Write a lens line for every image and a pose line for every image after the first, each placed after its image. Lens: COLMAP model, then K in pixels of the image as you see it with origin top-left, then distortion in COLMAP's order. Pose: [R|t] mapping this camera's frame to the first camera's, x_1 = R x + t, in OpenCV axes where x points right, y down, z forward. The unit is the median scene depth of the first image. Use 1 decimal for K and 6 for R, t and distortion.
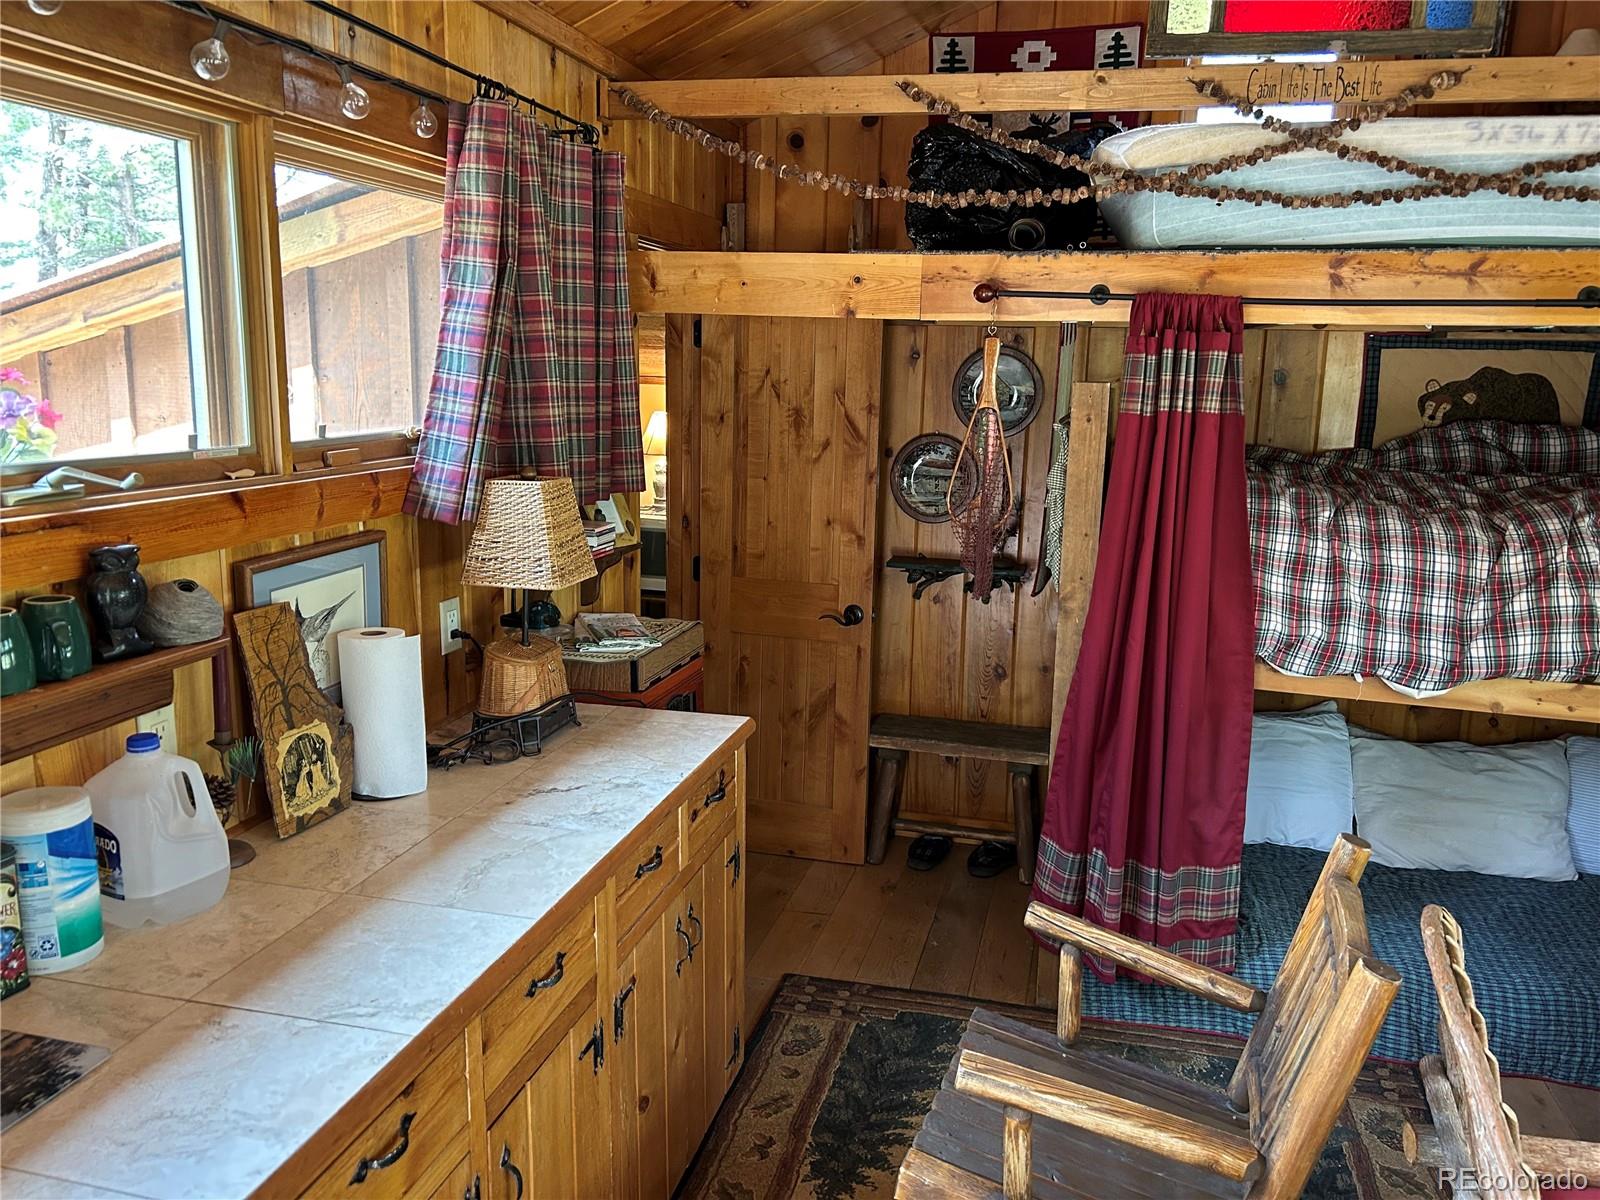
lens RADIAL K [[1218.7, 0, 799.1], [0, 1218.7, 593.0], [0, 0, 1]] dist [-0.000462, -0.016443]
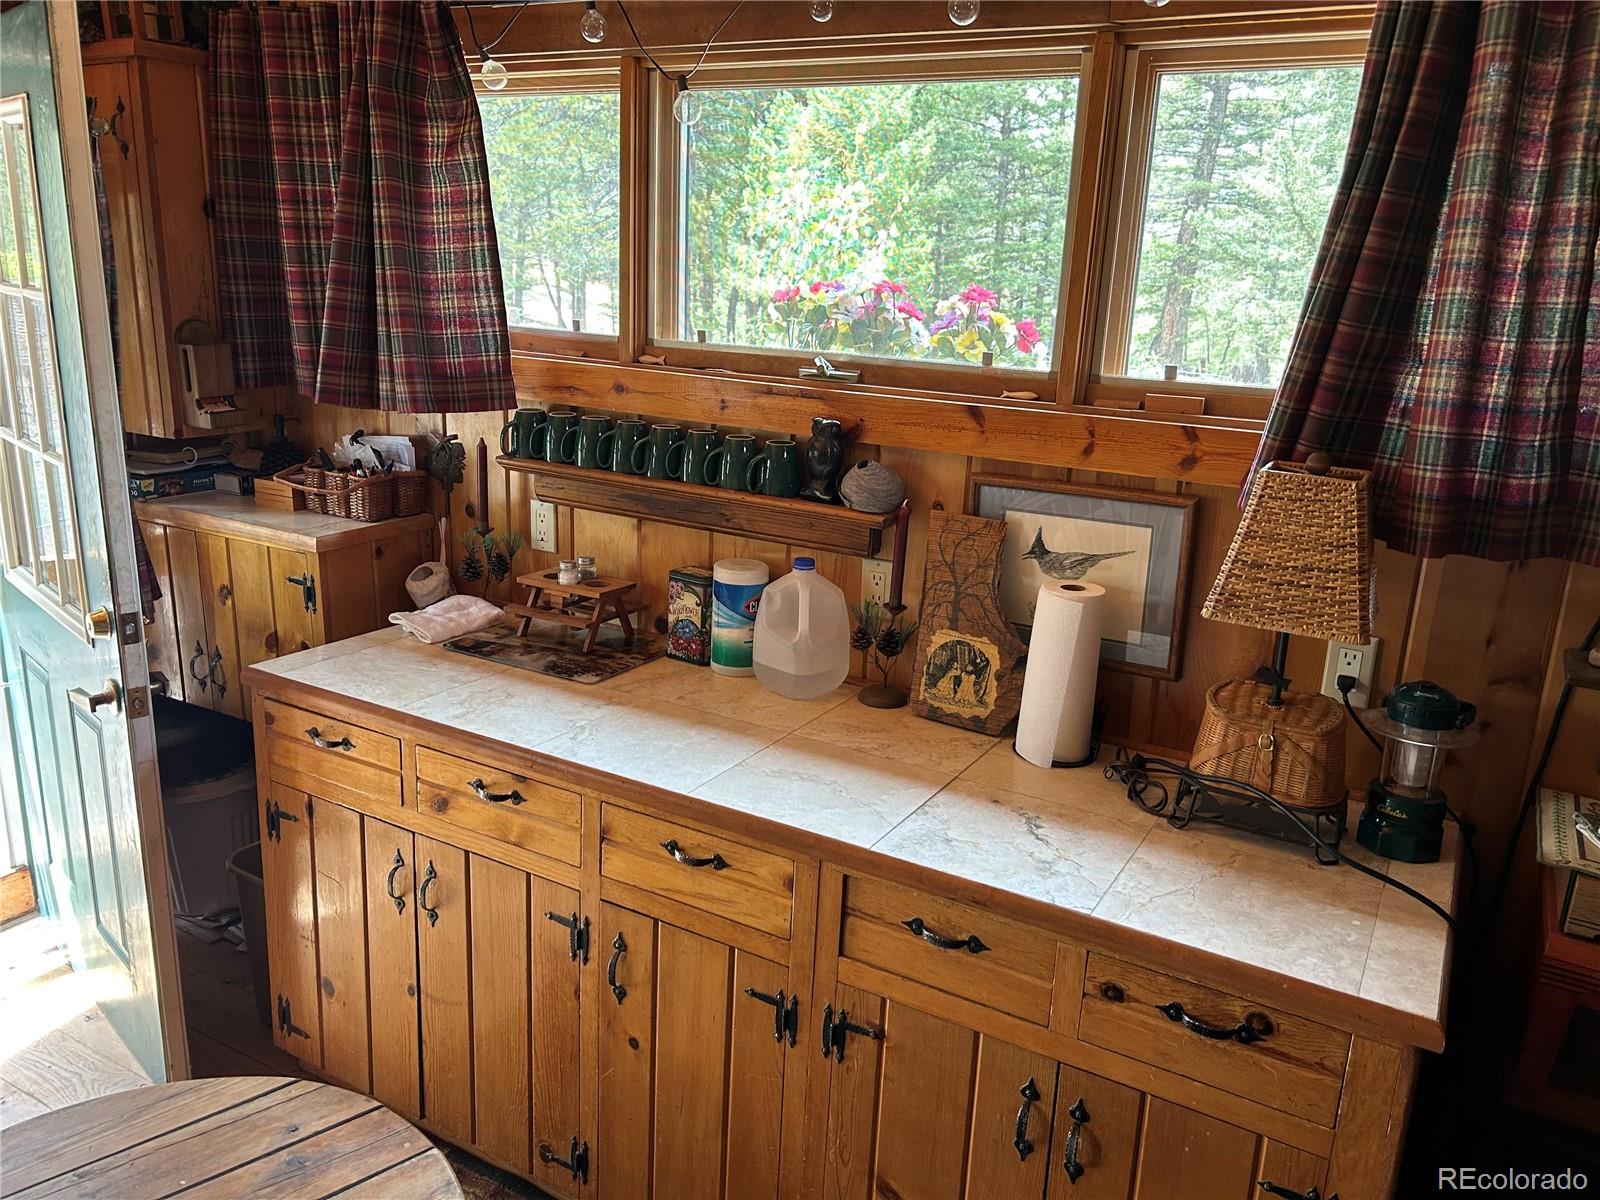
lens RADIAL K [[1218.7, 0, 796.6], [0, 1218.7, 604.6], [0, 0, 1]] dist [-0.000462, -0.016443]
pose [[-0.274368, 0.233907, -0.932743, 0.610061], [-0.224732, 0.927510, 0.298699, -0.196112], [0.934996, 0.291570, -0.201912, 1.055401]]
